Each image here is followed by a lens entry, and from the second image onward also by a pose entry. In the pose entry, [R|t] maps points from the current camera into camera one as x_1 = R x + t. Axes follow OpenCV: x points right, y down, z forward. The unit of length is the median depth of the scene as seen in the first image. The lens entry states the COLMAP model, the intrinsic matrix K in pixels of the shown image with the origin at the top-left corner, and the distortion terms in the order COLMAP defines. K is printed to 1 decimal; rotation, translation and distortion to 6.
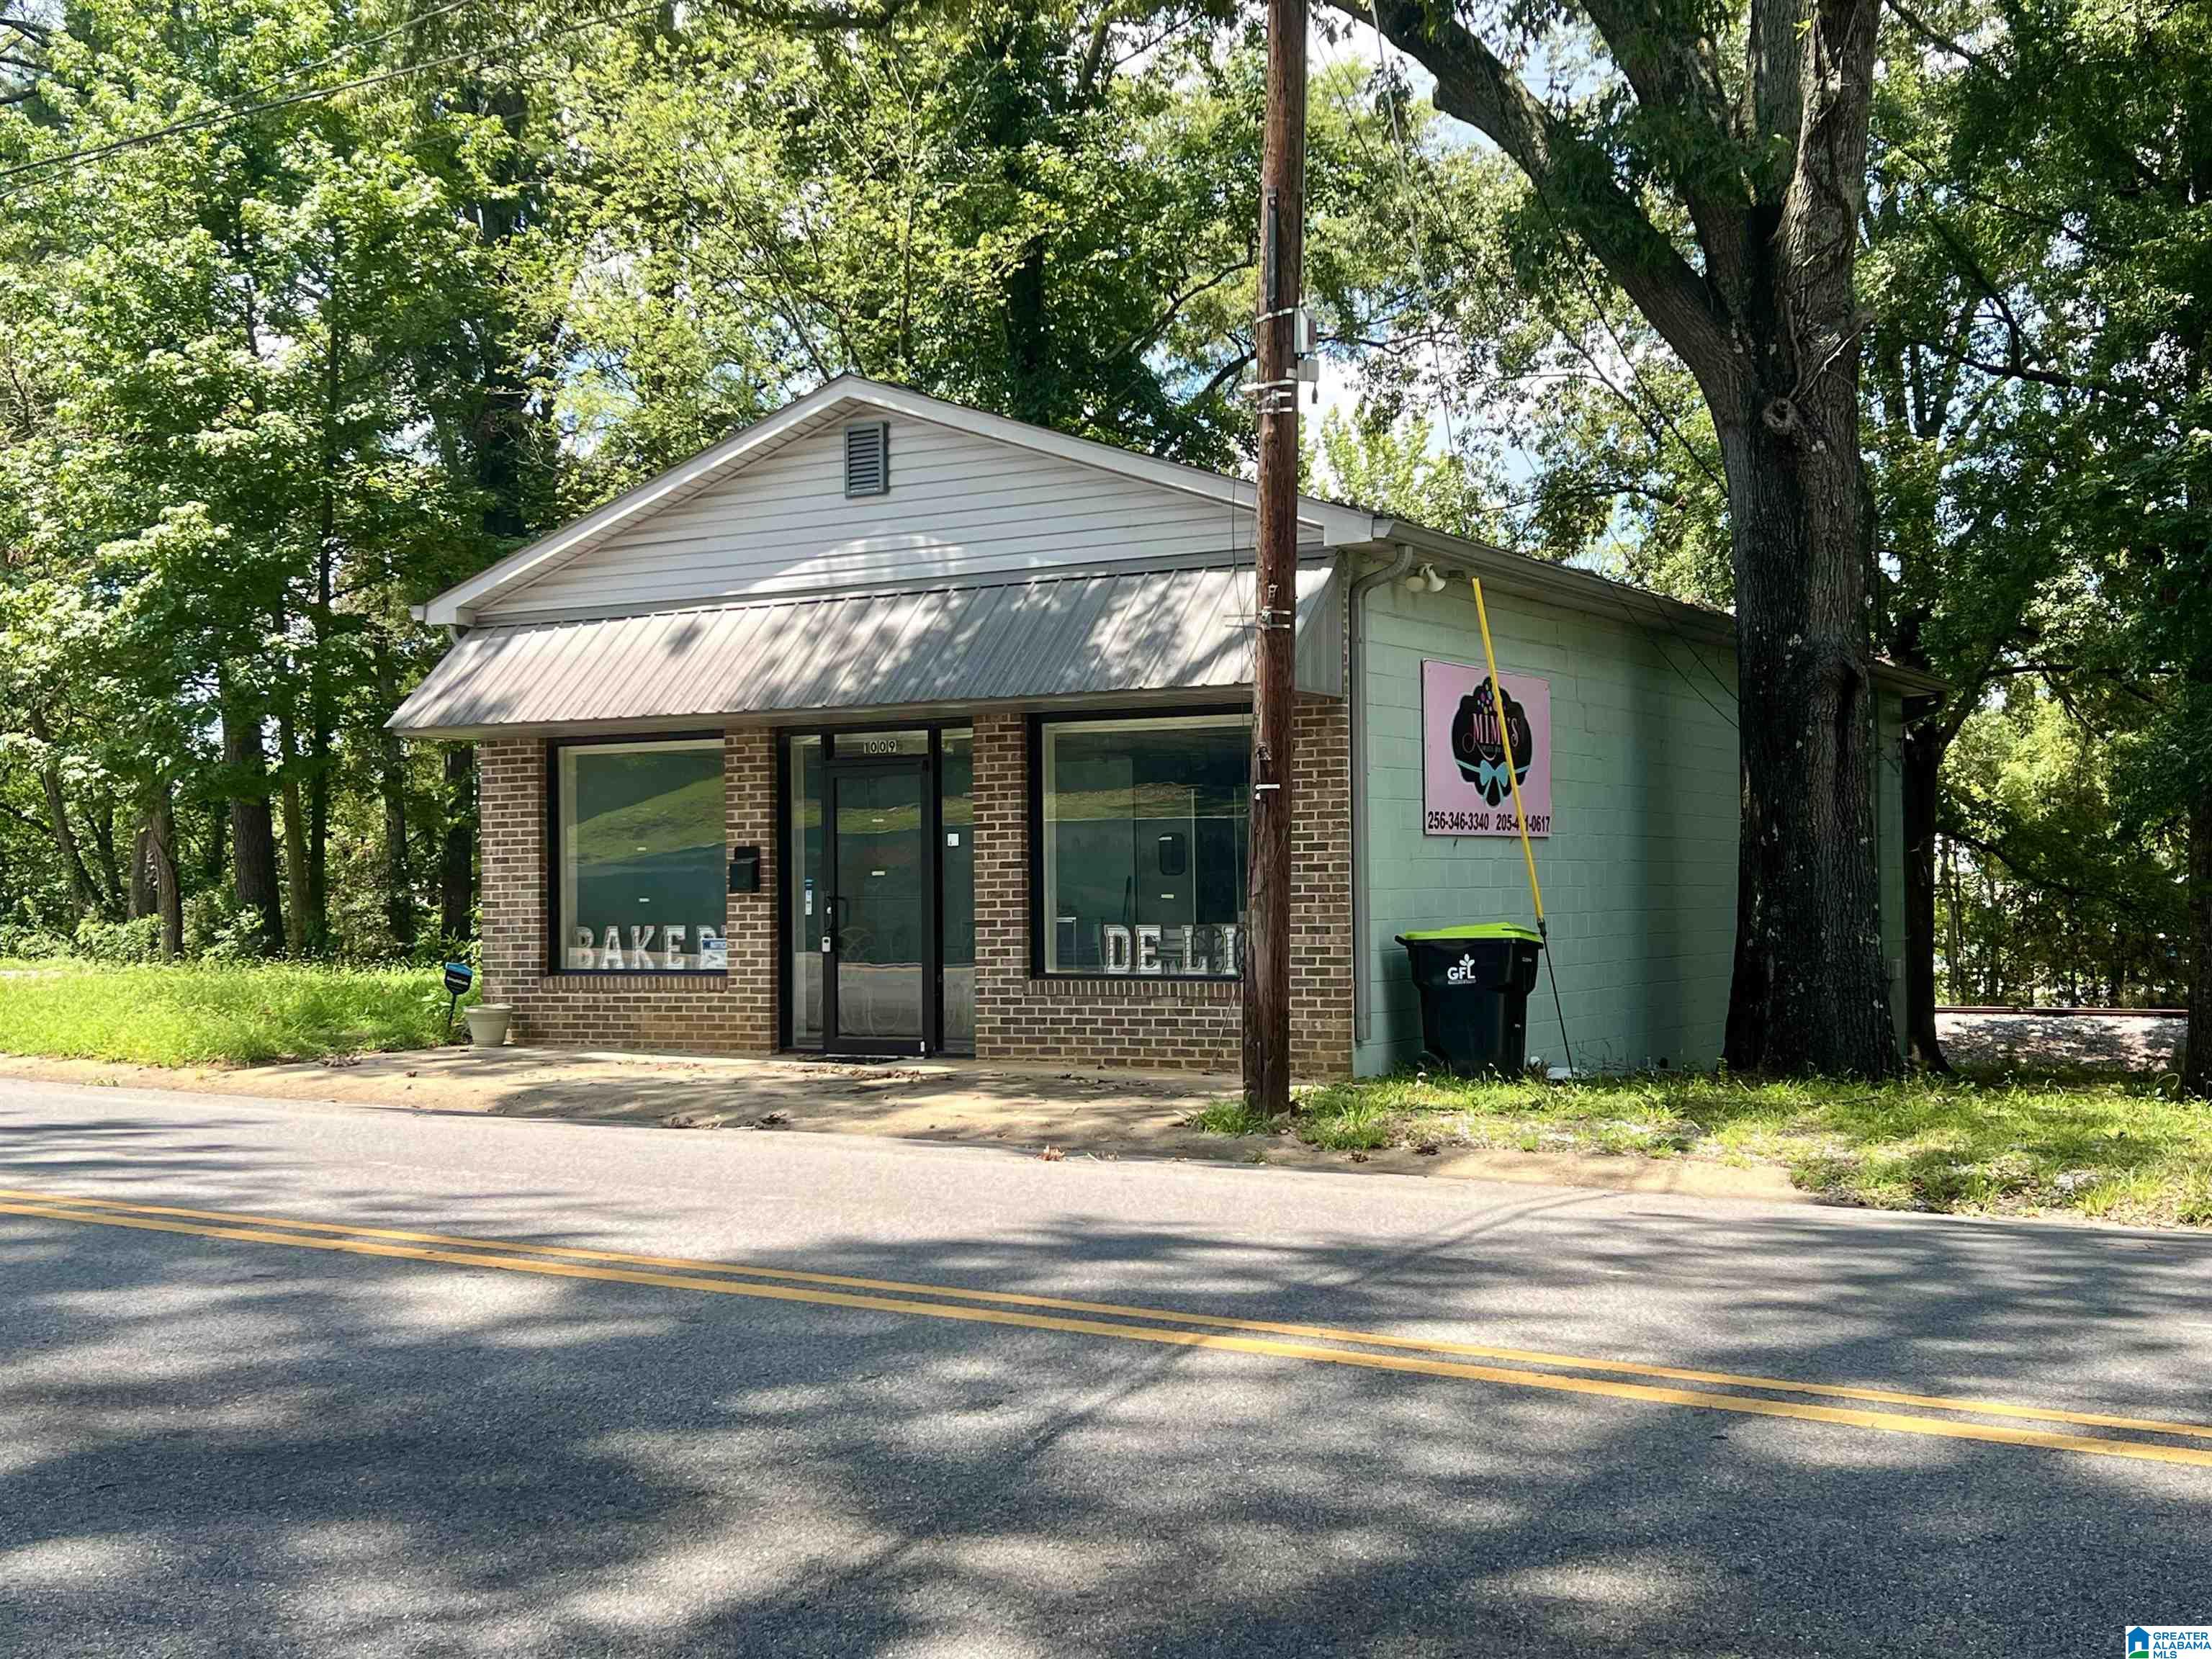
lens RADIAL K [[2568.5, 0, 1098.2], [0, 2568.5, 819.0], [0, 0, 1]] dist [0.184197, -0.765833]
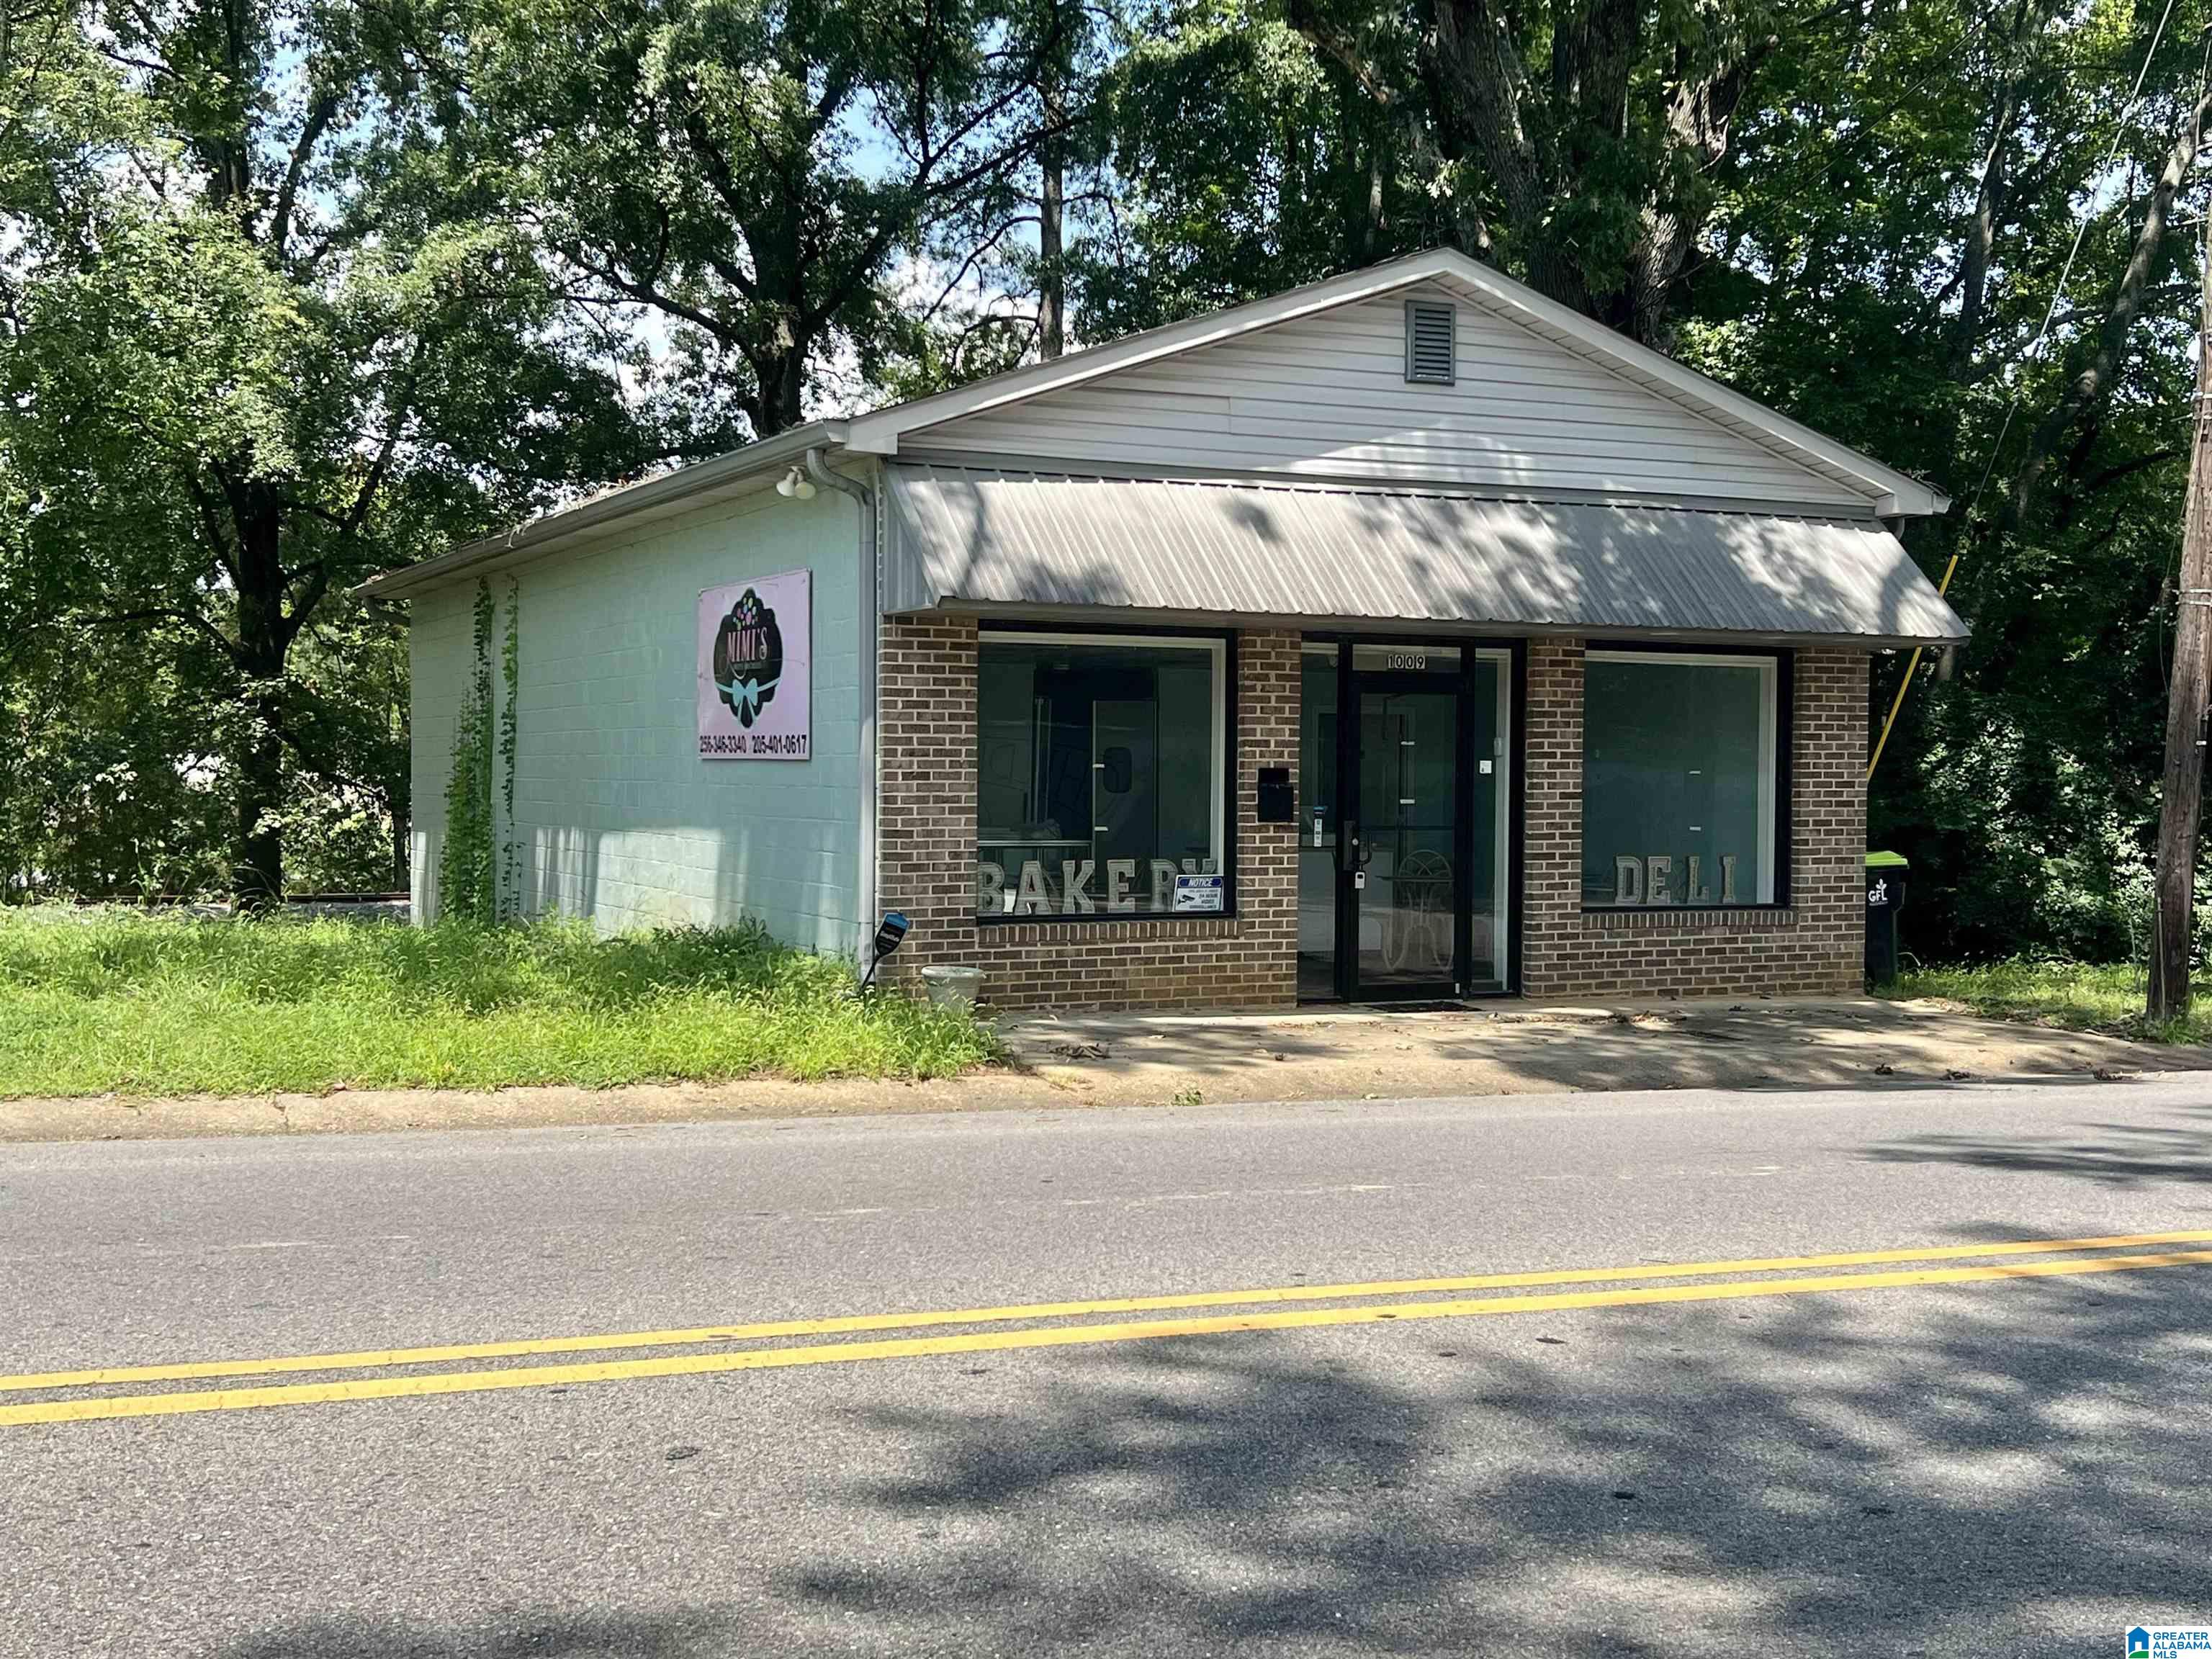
lens RADIAL K [[2568.5, 0, 1098.2], [0, 2568.5, 819.0], [0, 0, 1]] dist [0.184197, -0.765833]
pose [[0.552017, -0.002796, 0.833828, -0.915164], [-0.038632, 0.998835, 0.028925, 0.005262], [-0.832937, -0.048179, 0.551266, 0.595070]]
